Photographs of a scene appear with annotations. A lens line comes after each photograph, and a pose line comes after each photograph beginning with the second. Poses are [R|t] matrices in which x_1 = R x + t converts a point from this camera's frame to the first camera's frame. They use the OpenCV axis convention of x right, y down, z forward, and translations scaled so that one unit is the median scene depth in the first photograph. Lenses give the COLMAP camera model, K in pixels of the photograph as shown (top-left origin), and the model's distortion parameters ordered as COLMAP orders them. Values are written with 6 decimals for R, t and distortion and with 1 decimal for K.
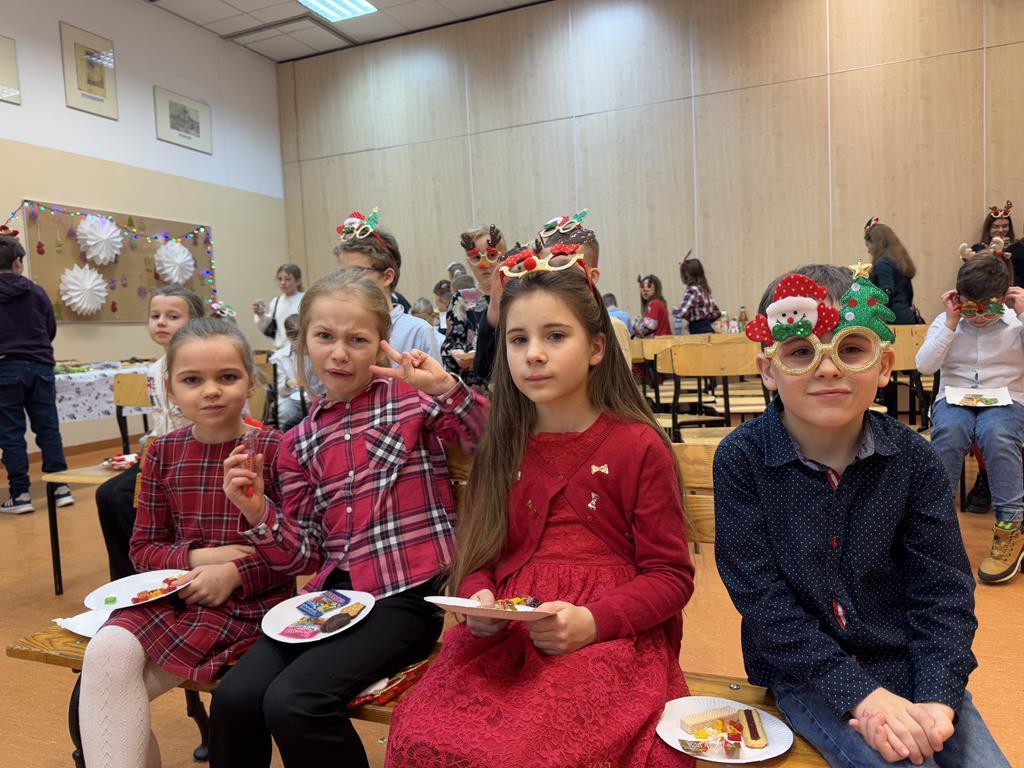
lens RADIAL K [[718.9, 0, 507.3], [0, 718.9, 387.5], [0, 0, 1]] dist [0.053496, -0.064788]
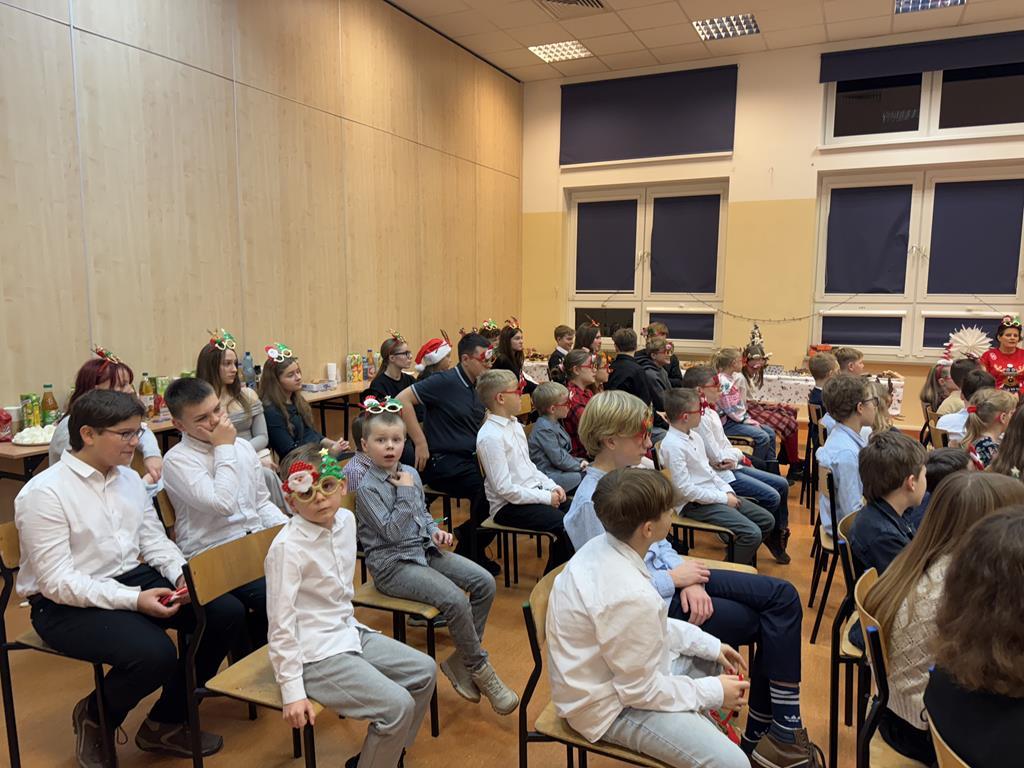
lens RADIAL K [[718.9, 0, 515.6], [0, 718.9, 384.0], [0, 0, 1]] dist [0.053496, -0.064788]
pose [[0.053939, -0.075375, 0.995695, -0.493651], [0.072804, 0.994790, 0.071363, -0.120229], [-0.995887, 0.068642, 0.059146, 0.680114]]
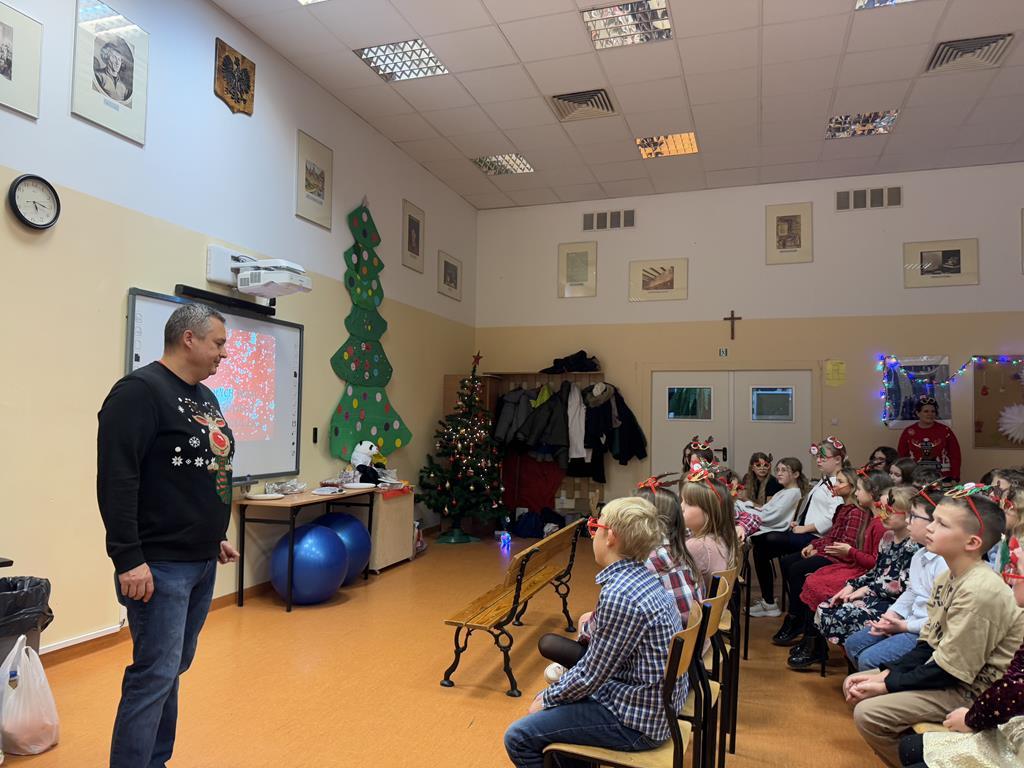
lens RADIAL K [[718.9, 0, 503.5], [0, 718.9, 389.2], [0, 0, 1]] dist [0.053496, -0.064788]
pose [[0.056444, 0.007768, -0.998376, 0.523758], [-0.102910, 0.994689, 0.001921, -0.093416], [0.993088, 0.102635, 0.056944, 0.060977]]
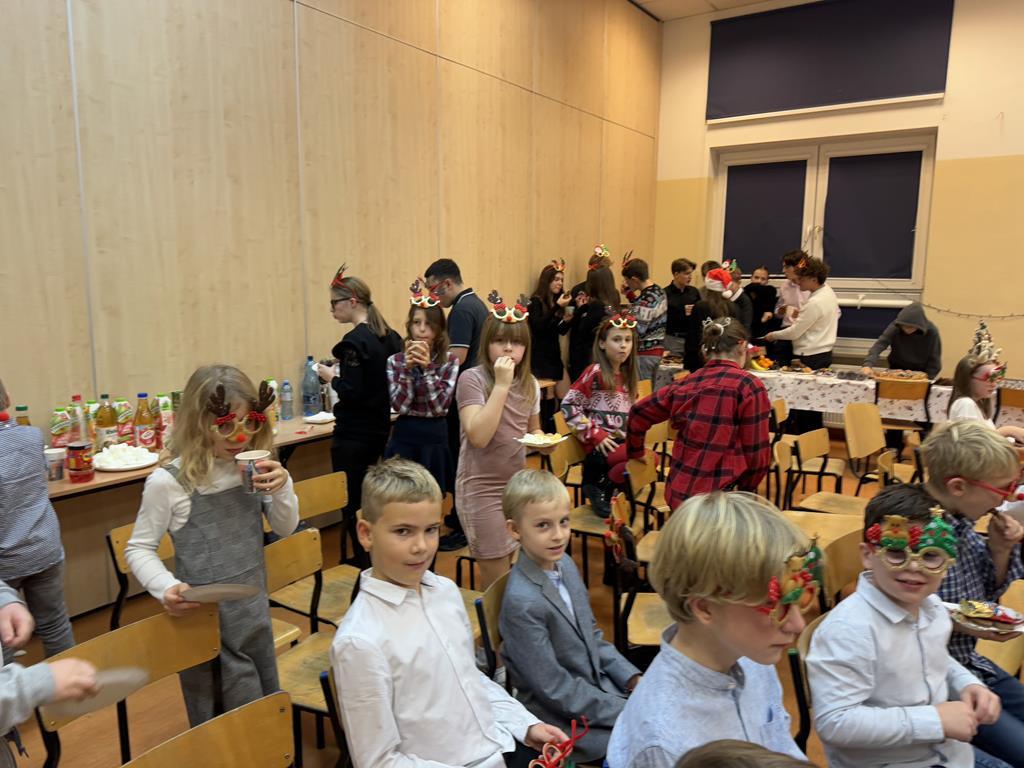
lens RADIAL K [[718.9, 0, 511.2], [0, 718.9, 379.6], [0, 0, 1]] dist [0.053496, -0.064788]
pose [[0.213821, -0.089756, 0.972741, -0.288139], [0.060227, 0.995087, 0.078579, -0.137229], [-0.975014, 0.041784, 0.218176, 0.713662]]
